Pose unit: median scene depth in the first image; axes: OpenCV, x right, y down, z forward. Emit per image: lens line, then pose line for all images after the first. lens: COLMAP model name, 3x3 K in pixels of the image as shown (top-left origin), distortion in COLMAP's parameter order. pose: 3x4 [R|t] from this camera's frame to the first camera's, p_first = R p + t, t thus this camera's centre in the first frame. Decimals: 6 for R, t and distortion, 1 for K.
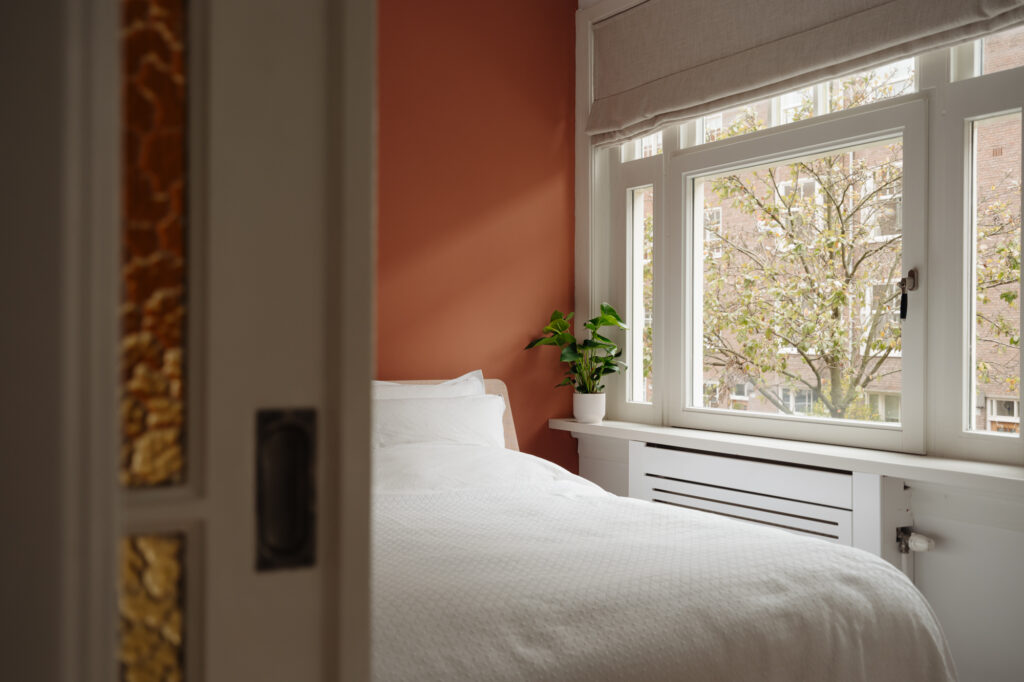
lens RADIAL K [[1044.0, 0, 519.6], [0, 1044.0, 346.4], [0, 0, 1]] dist [-0.000412, 0.000000]
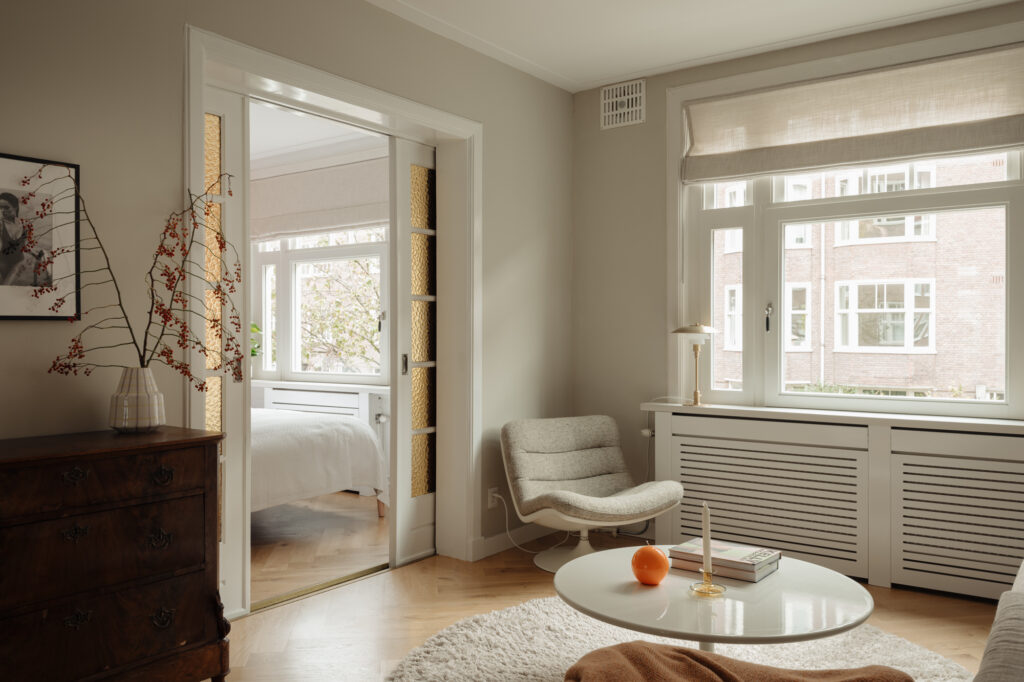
lens RADIAL K [[801.9, 0, 517.4], [0, 801.9, 339.3], [0, 0, 1]] dist [0.037787, -0.038583]
pose [[0.916624, -0.006557, 0.399696, -0.097661], [0.006457, 0.999978, 0.001596, -0.008613], [-0.399698, 0.001118, 0.916646, -0.892832]]
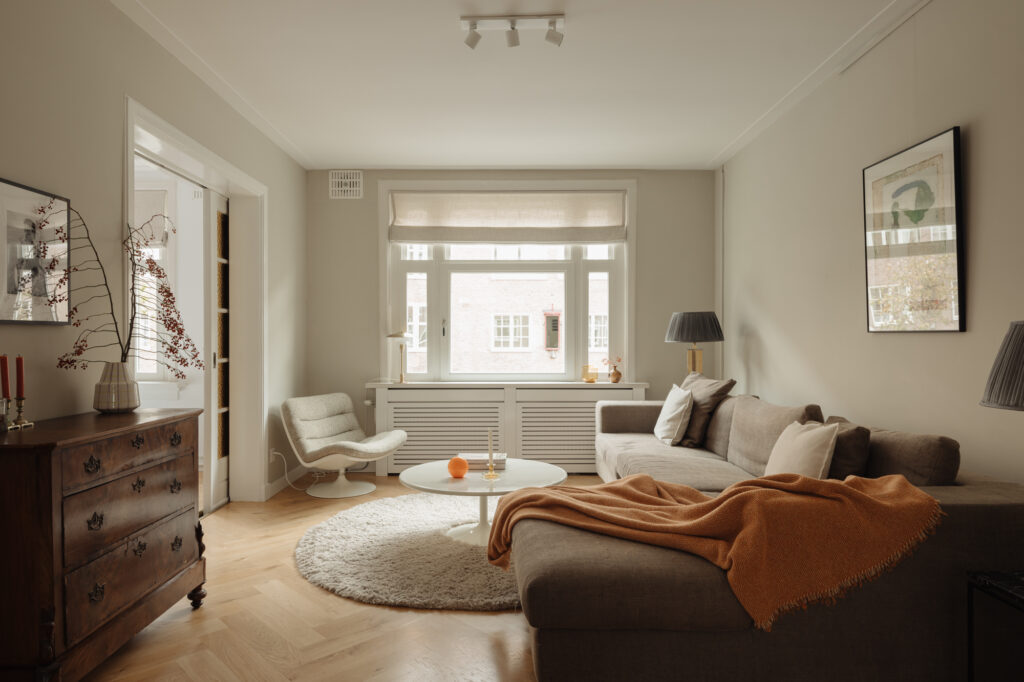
lens RADIAL K [[607.5, 0, 496.4], [0, 607.5, 342.7], [0, 0, 1]] dist [0.017140, -0.012626]
pose [[0.507914, -0.007785, 0.861372, -0.575450], [0.007266, 0.999962, 0.004754, -0.006847], [-0.861377, 0.003844, 0.507952, -0.815474]]
